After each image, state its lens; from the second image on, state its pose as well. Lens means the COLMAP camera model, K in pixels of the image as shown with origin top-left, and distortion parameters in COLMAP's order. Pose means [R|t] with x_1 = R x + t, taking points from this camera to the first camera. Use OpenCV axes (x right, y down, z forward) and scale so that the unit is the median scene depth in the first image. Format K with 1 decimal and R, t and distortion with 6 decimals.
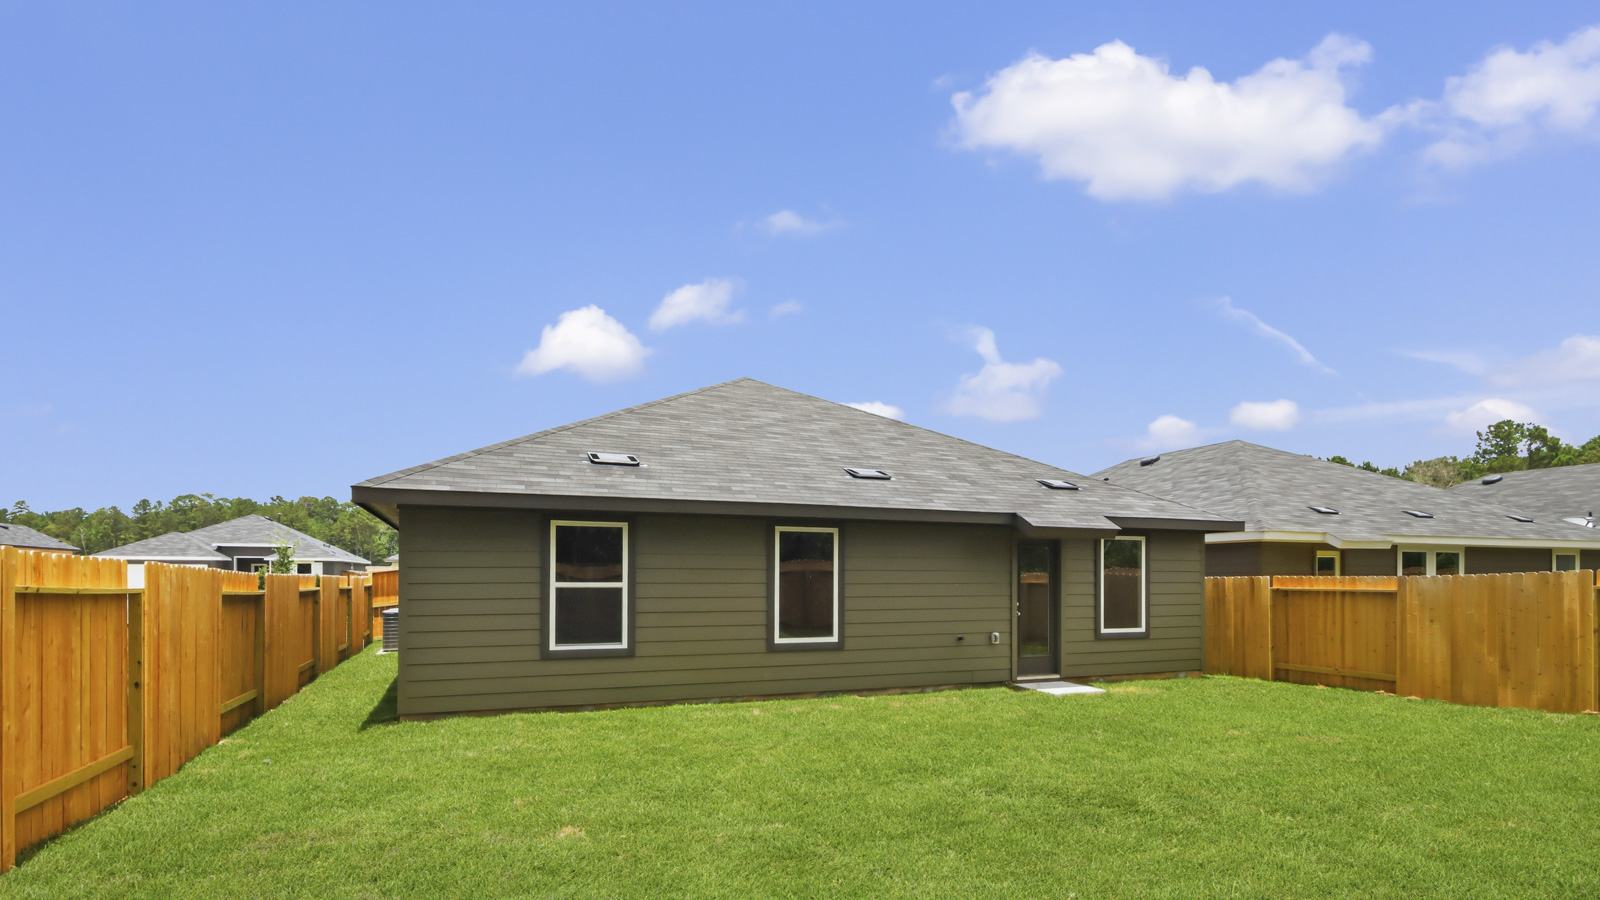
lens RADIAL K [[767.6, 0, 796.7], [0, 767.6, 544.5], [0, 0, 1]] dist [-0.003411, -0.000385]
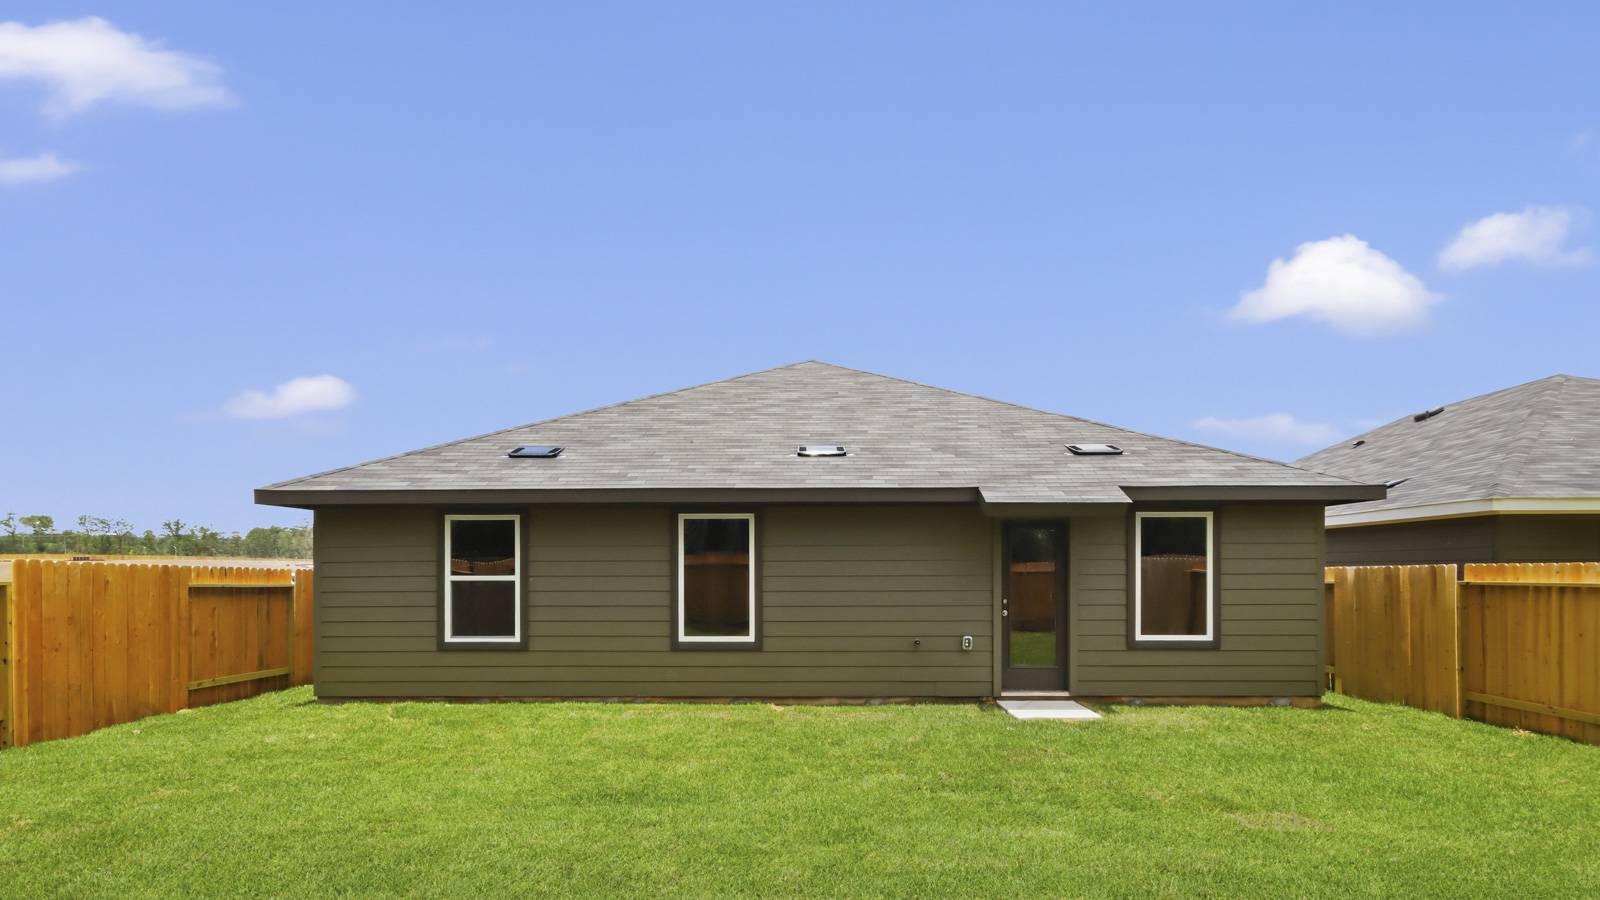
lens RADIAL K [[789.2, 0, 801.5], [0, 789.2, 526.6], [0, 0, 1]] dist [0.001795, -0.000296]
pose [[0.926991, -0.025511, -0.374216, 0.418289], [0.021193, 0.999653, -0.015649, 0.008472], [0.374485, 0.006575, 0.927210, 0.162171]]
